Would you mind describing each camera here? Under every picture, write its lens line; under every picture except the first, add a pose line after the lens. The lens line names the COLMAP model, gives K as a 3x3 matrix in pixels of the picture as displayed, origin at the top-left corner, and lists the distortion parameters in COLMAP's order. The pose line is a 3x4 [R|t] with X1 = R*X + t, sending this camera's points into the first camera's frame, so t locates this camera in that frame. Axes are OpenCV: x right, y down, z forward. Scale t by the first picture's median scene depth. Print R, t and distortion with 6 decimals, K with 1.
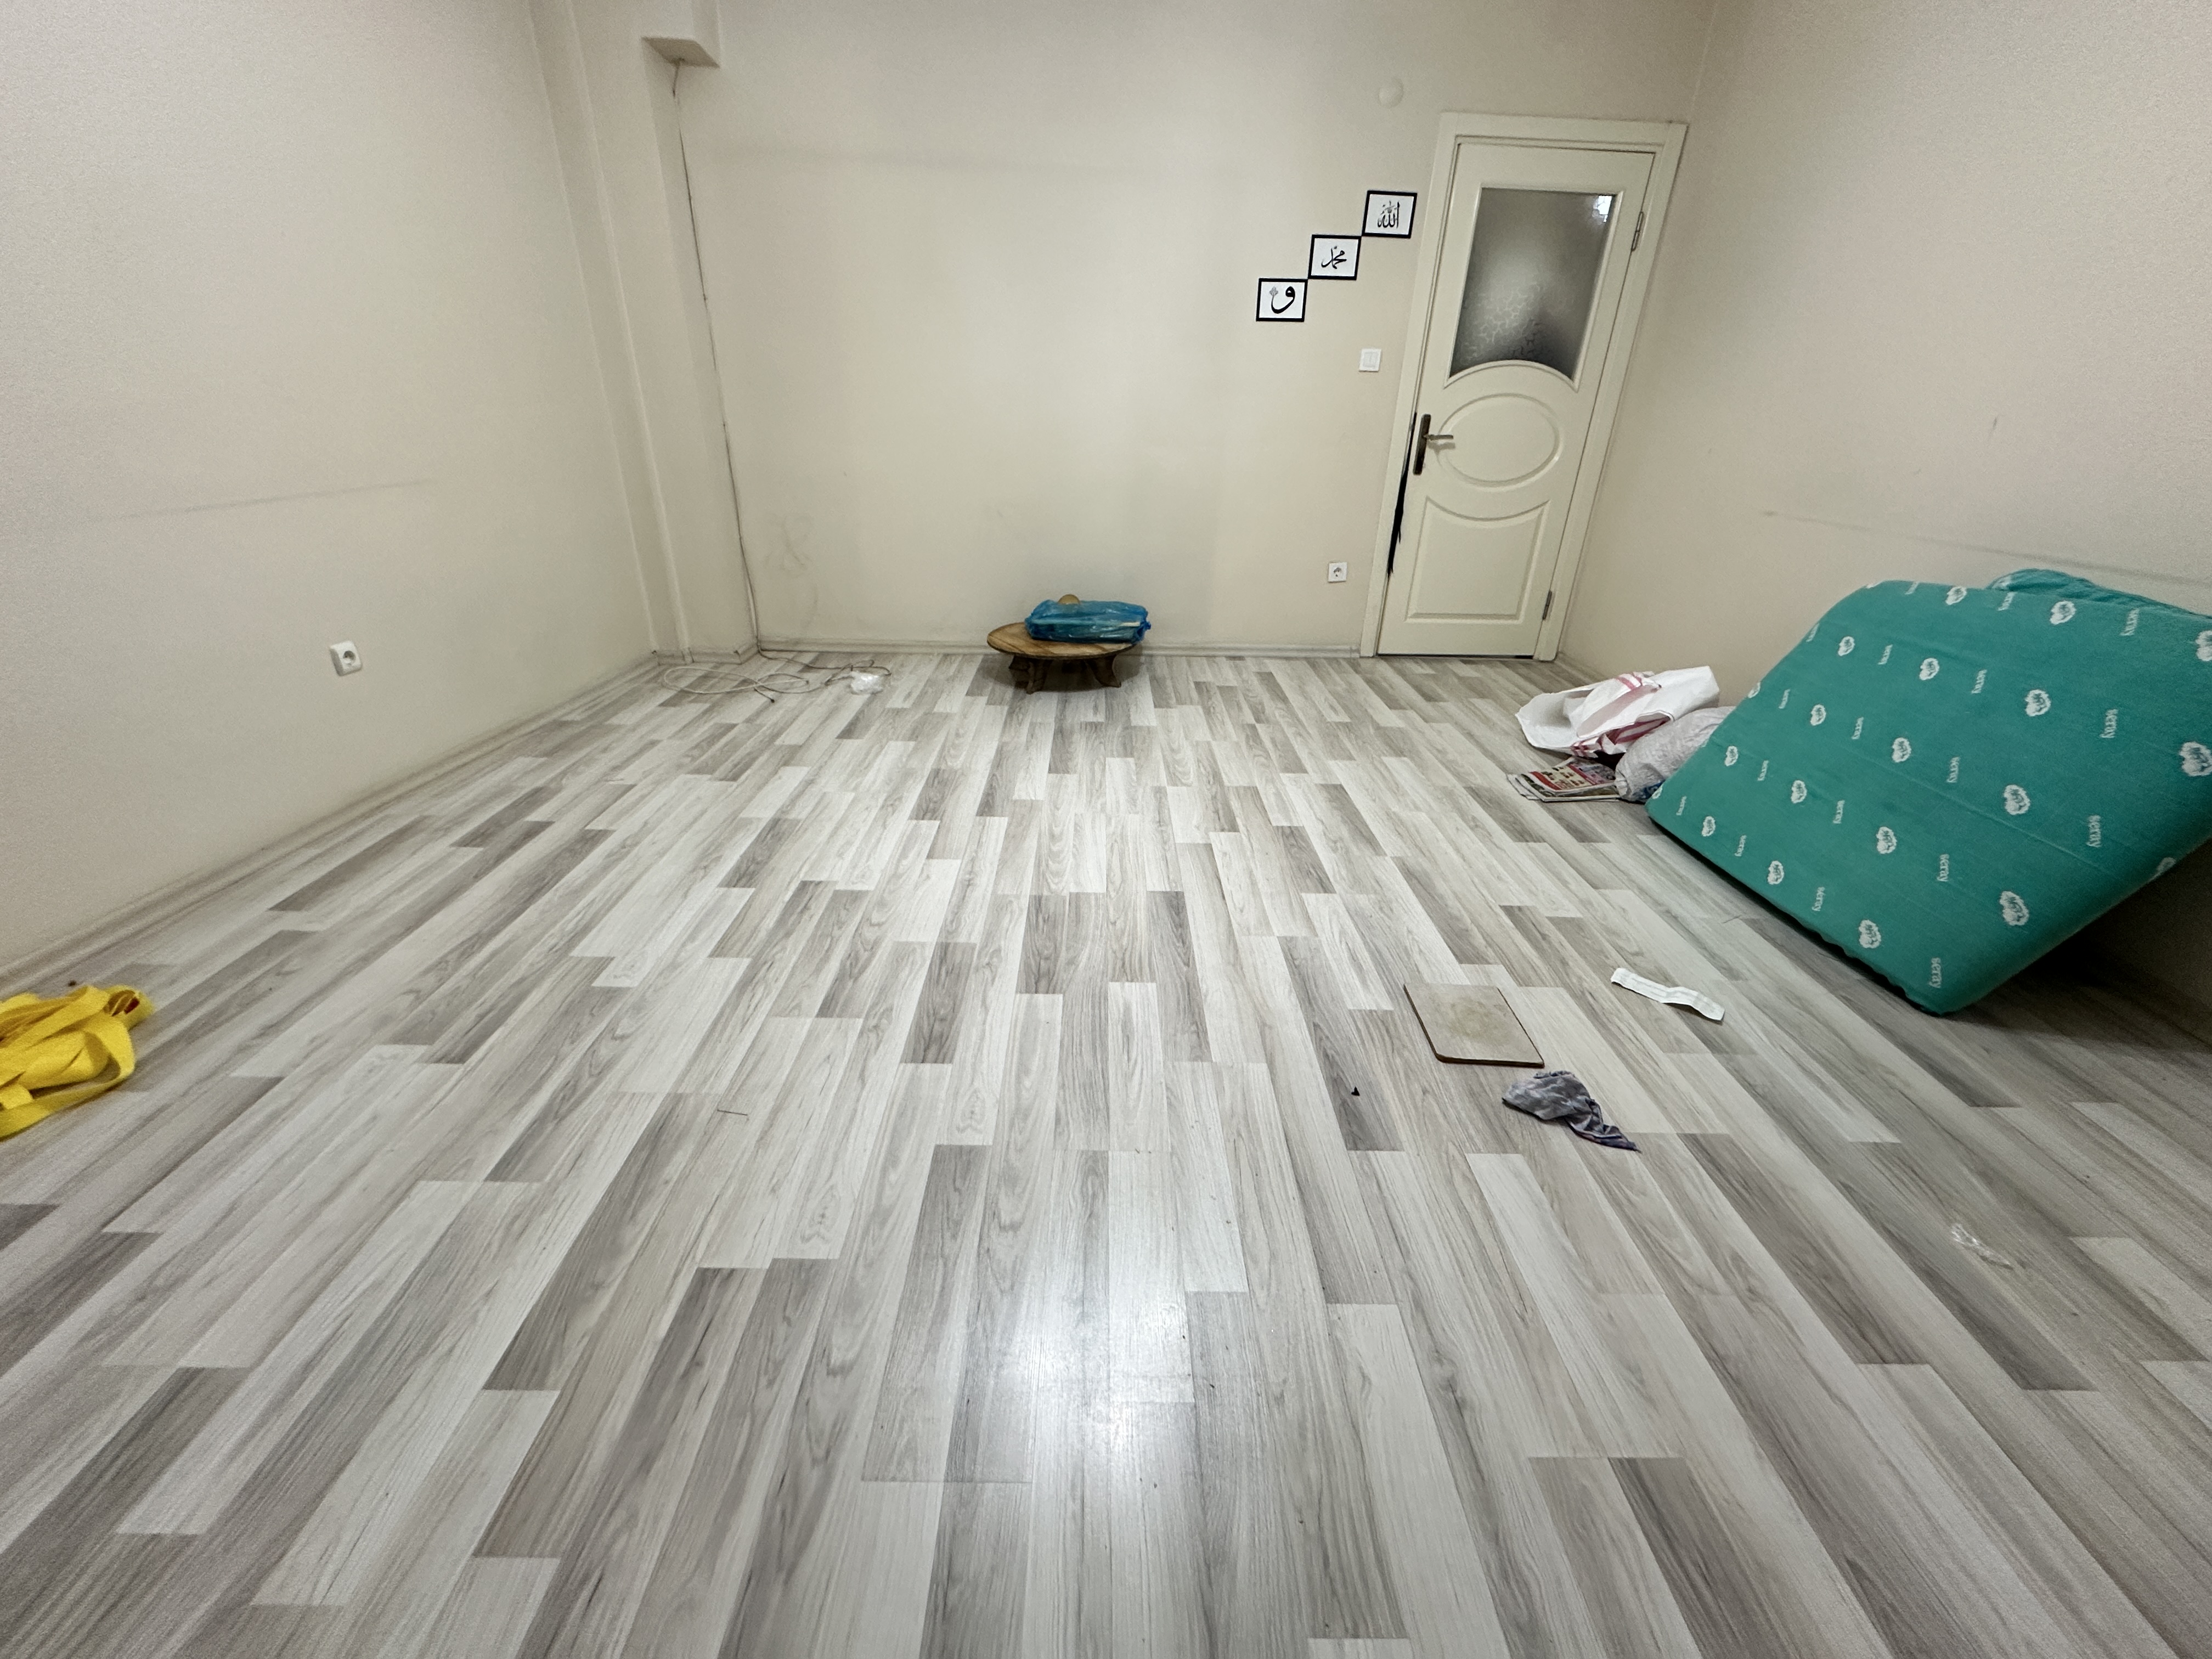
lens RADIAL K [[878.6, 0, 1101.4], [0, 878.6, 832.3], [0, 0, 1]] dist [-0.003069, 0.000577]
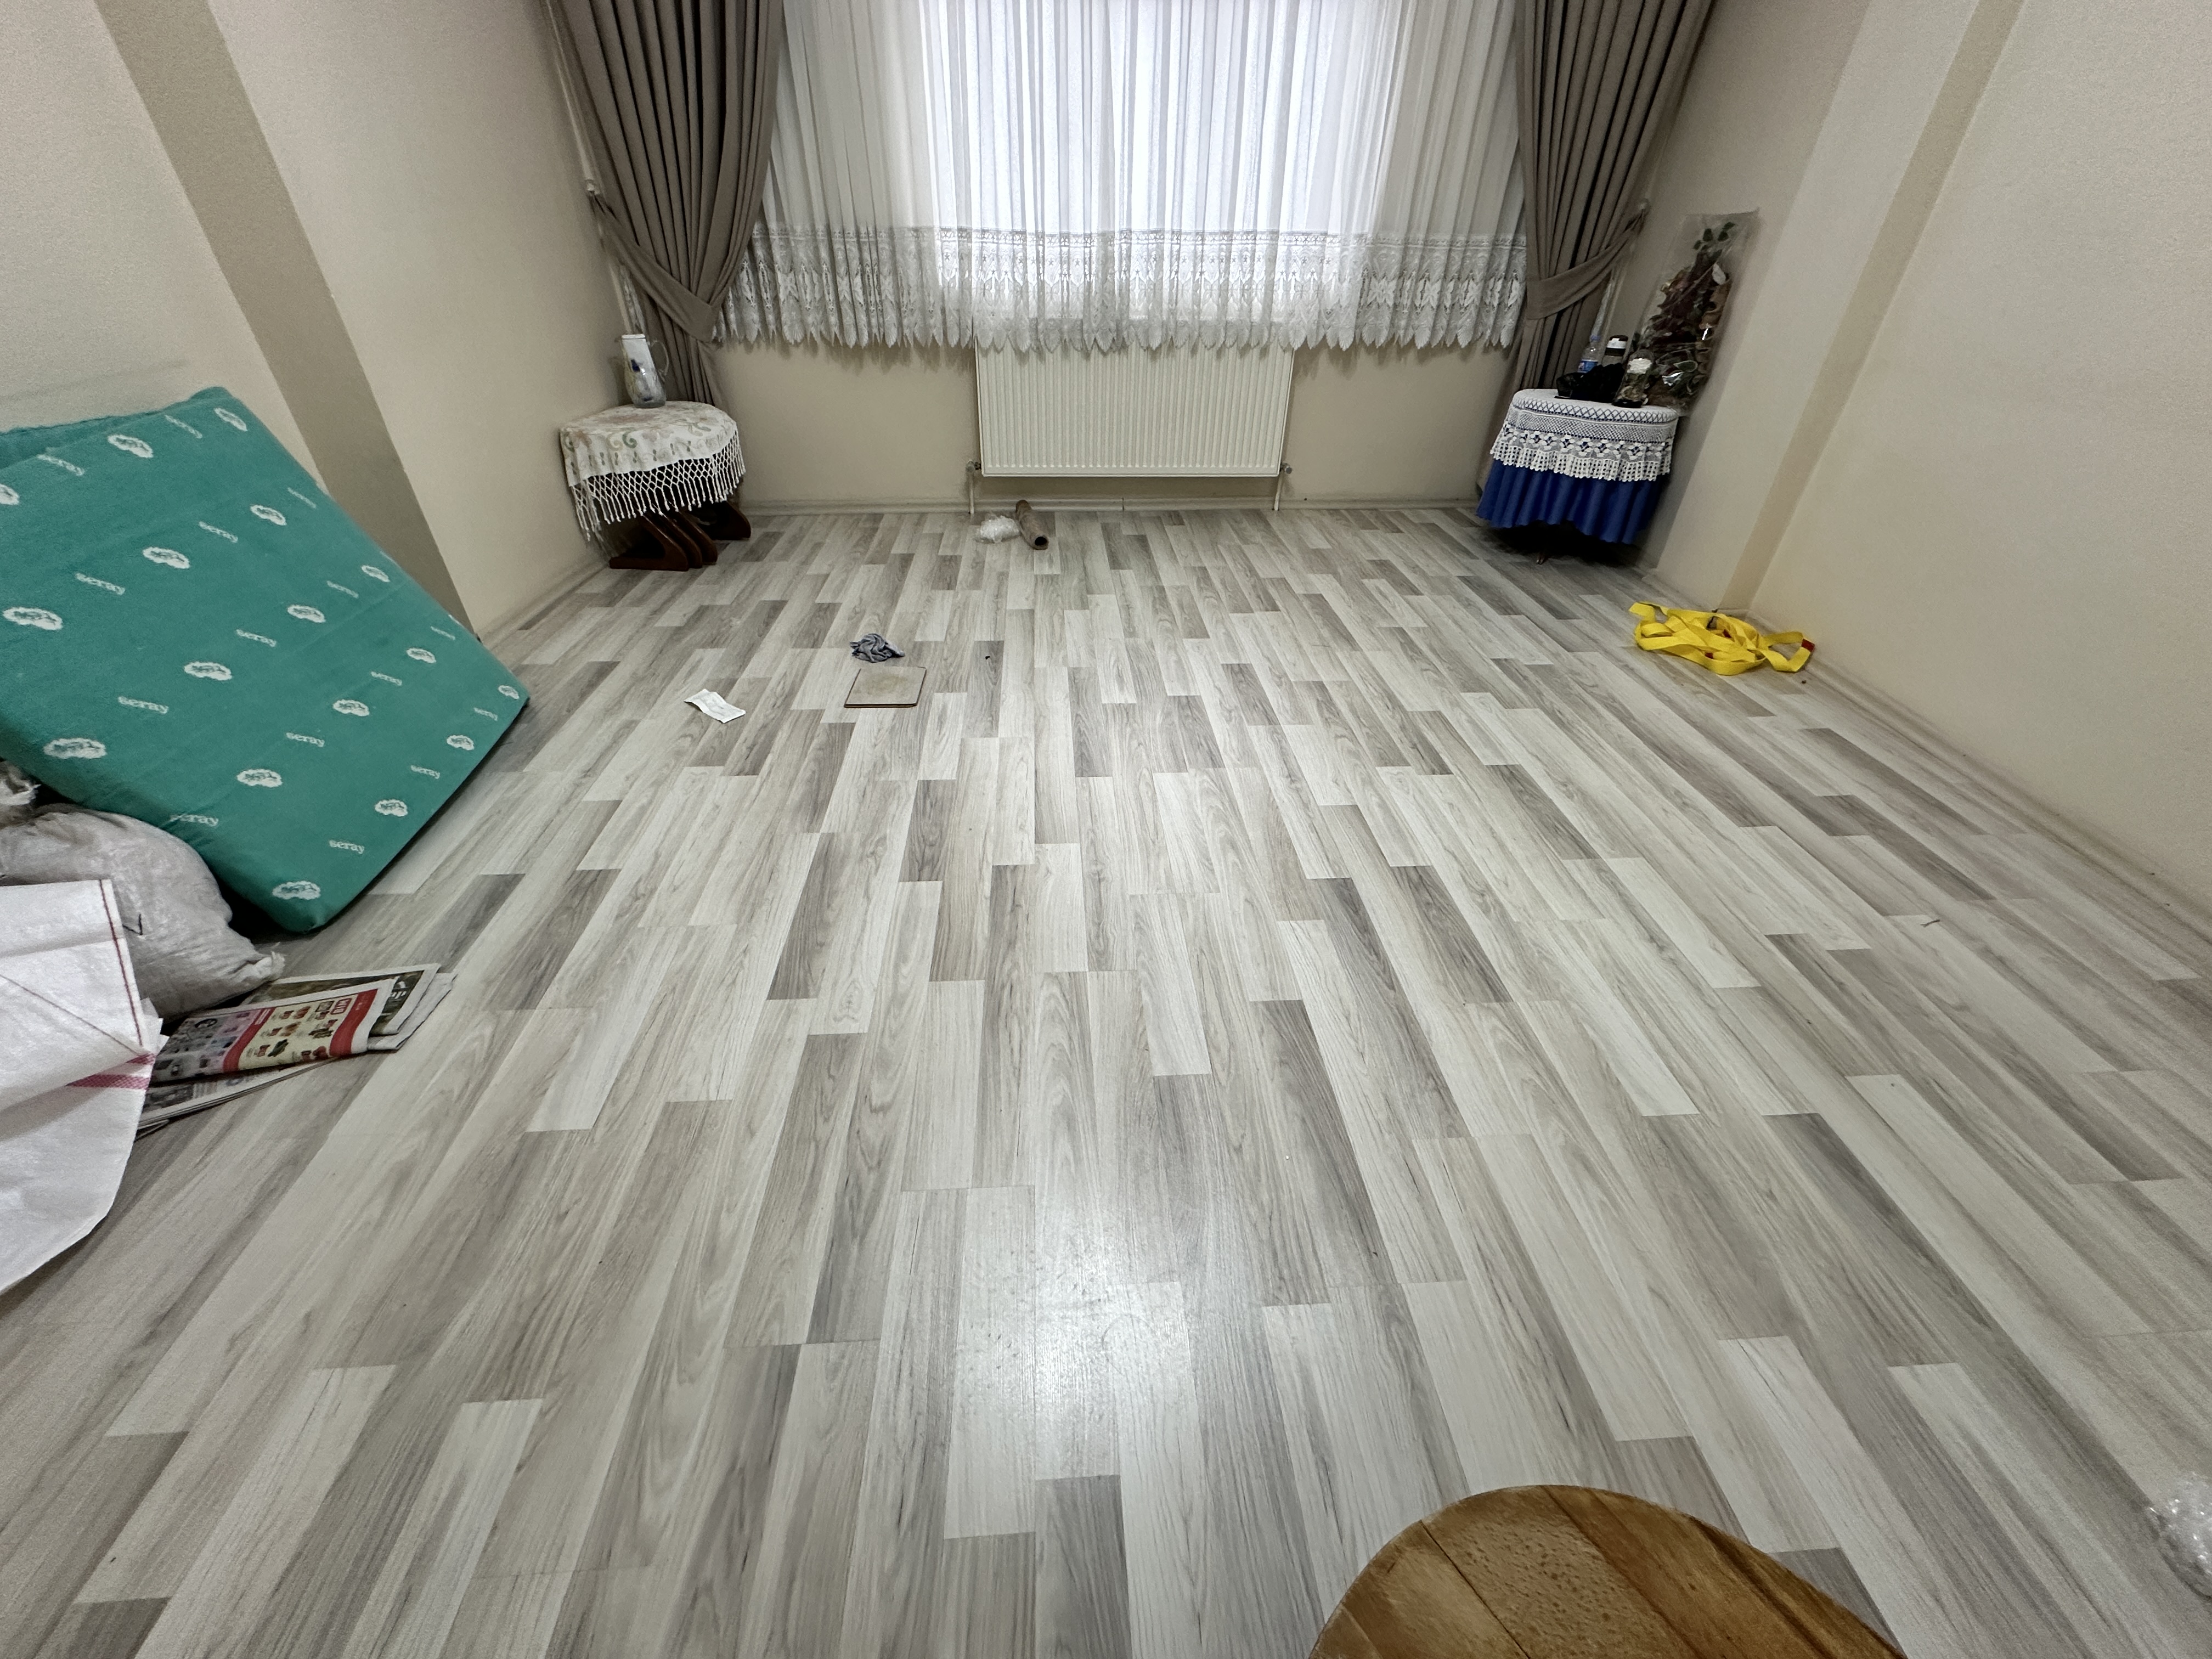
lens RADIAL K [[878.6, 0, 1107.4], [0, 878.6, 830.9], [0, 0, 1]] dist [-0.003069, 0.000577]
pose [[-0.996731, 0.003171, -0.080729, 0.135833], [-0.069569, 0.474372, 0.877571, -0.764251], [0.041078, 0.880319, -0.472601, 1.500267]]
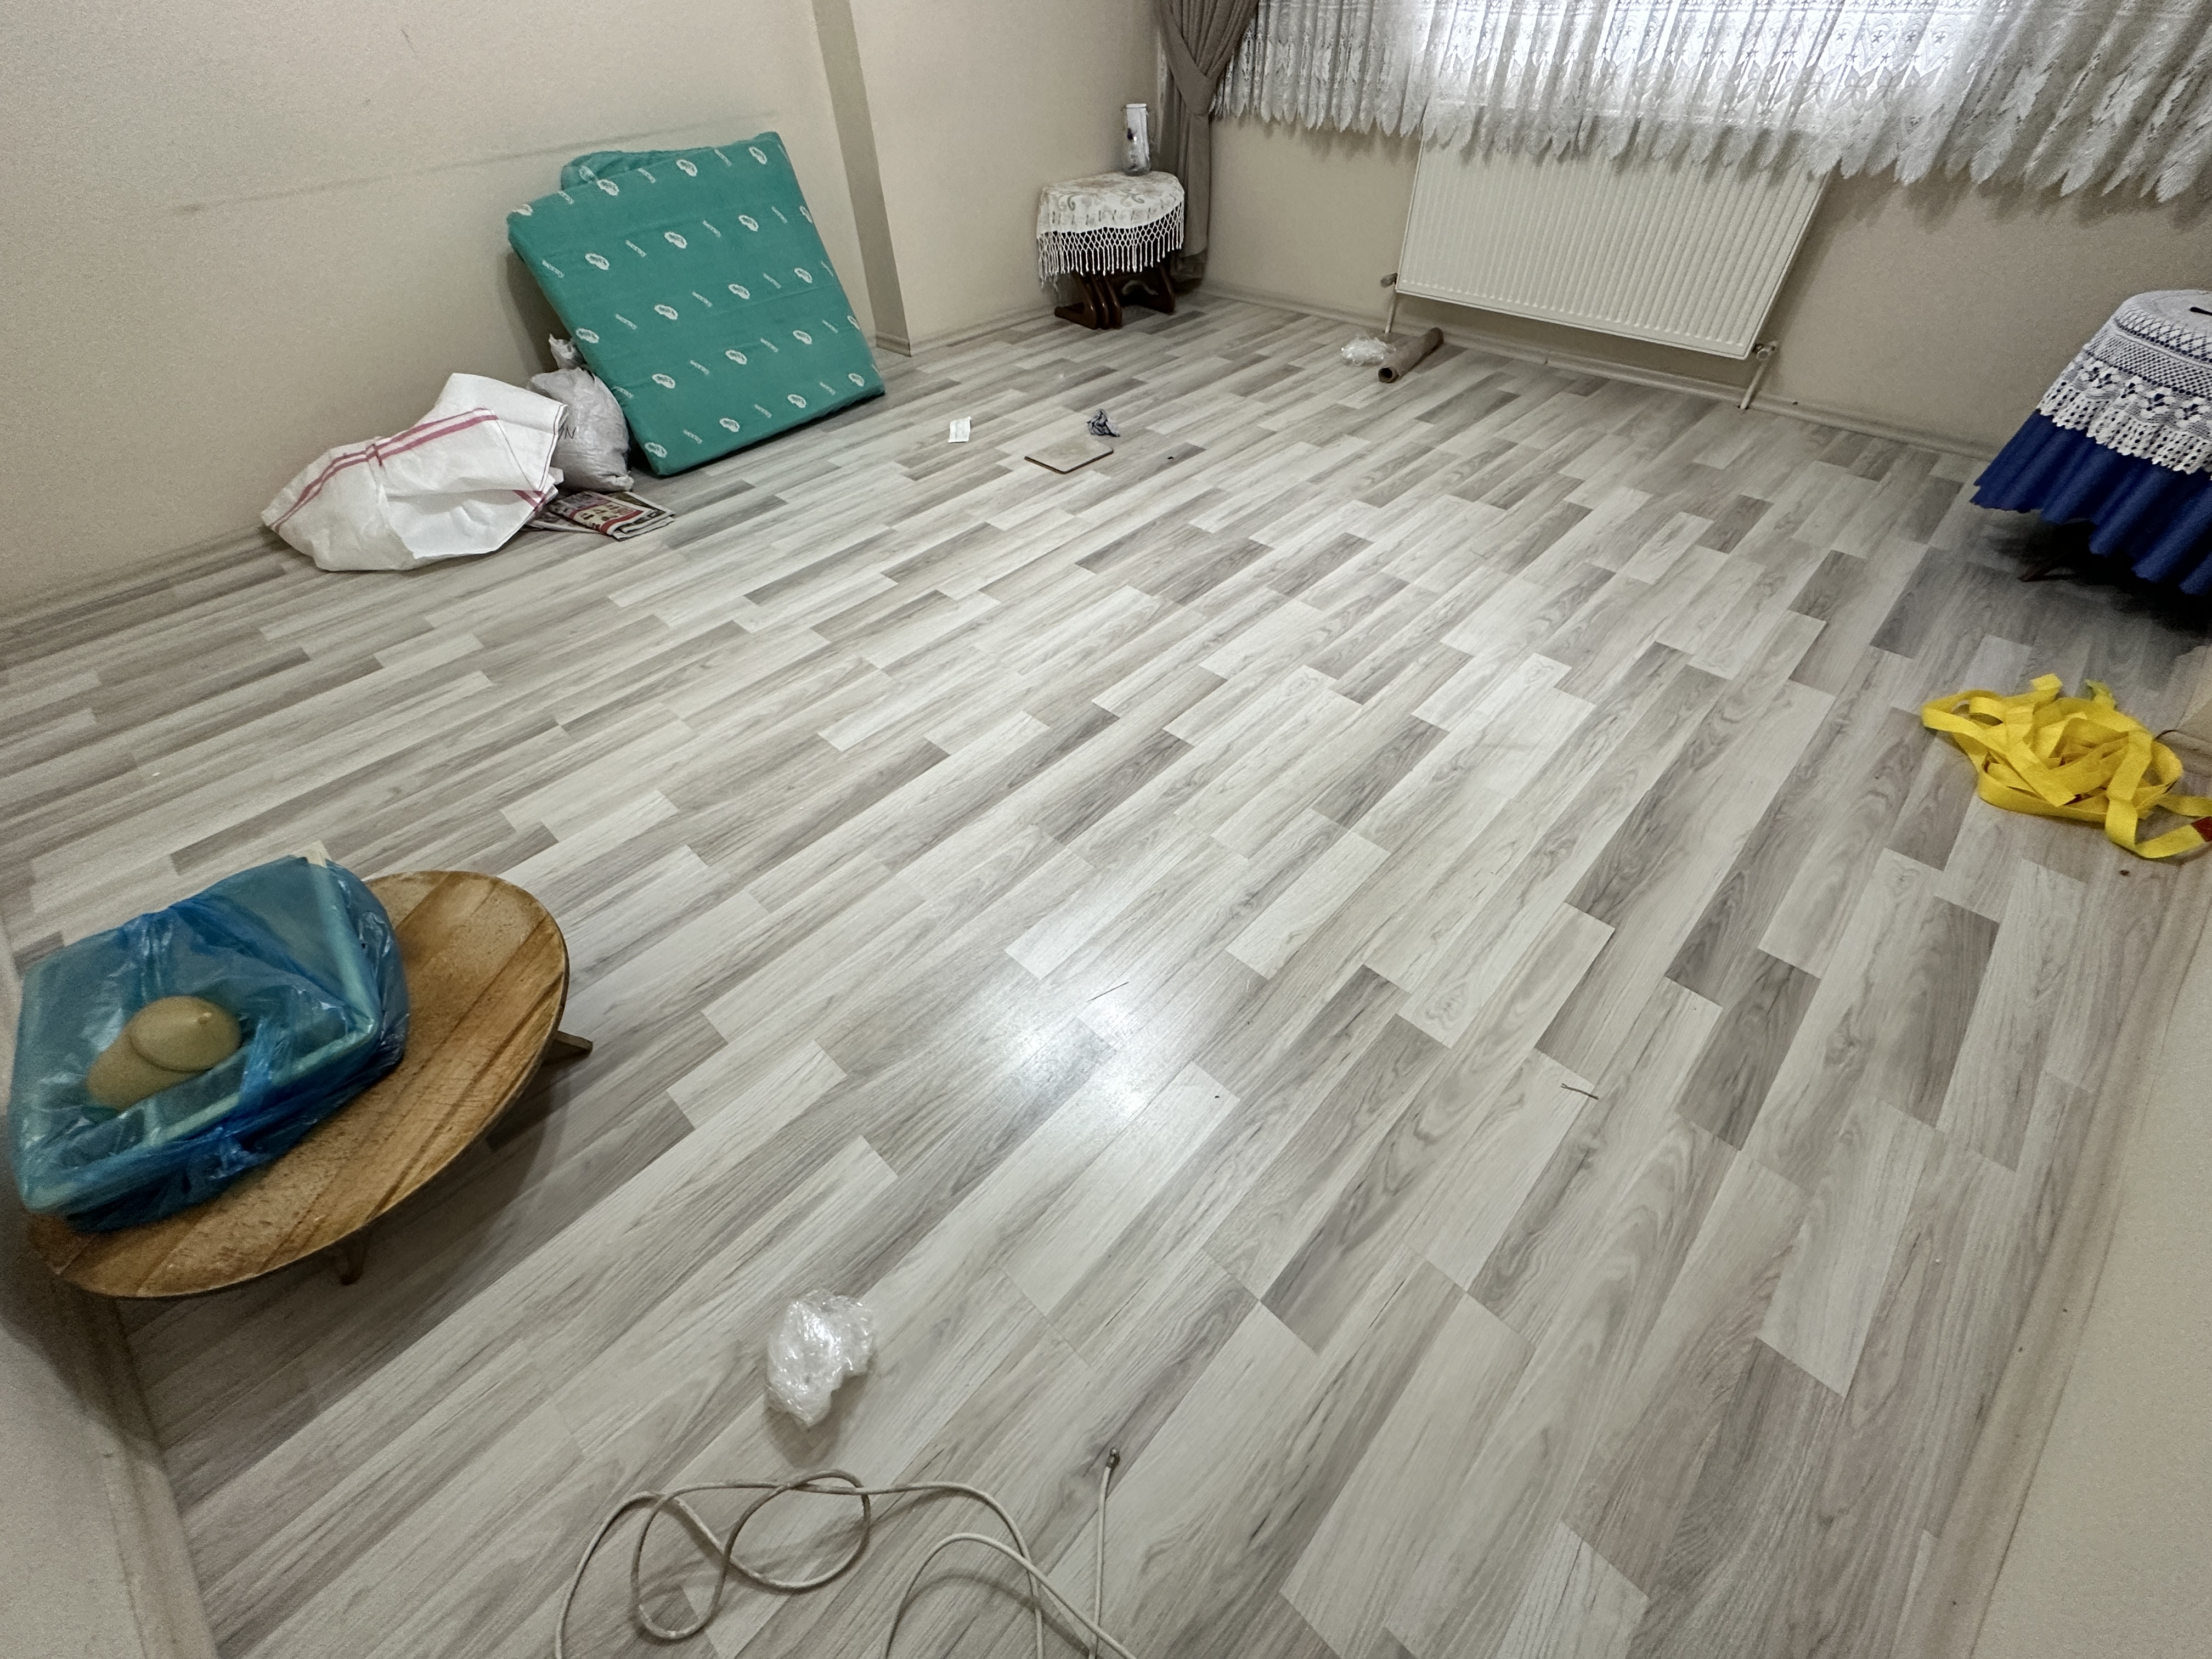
lens RADIAL K [[878.6, 0, 1109.1], [0, 878.6, 832.9], [0, 0, 1]] dist [-0.003069, 0.000577]
pose [[-0.724496, -0.498576, 0.475948, -0.644605], [0.313697, 0.376348, 0.871755, -0.766279], [-0.613758, 0.780887, -0.116261, 1.355930]]
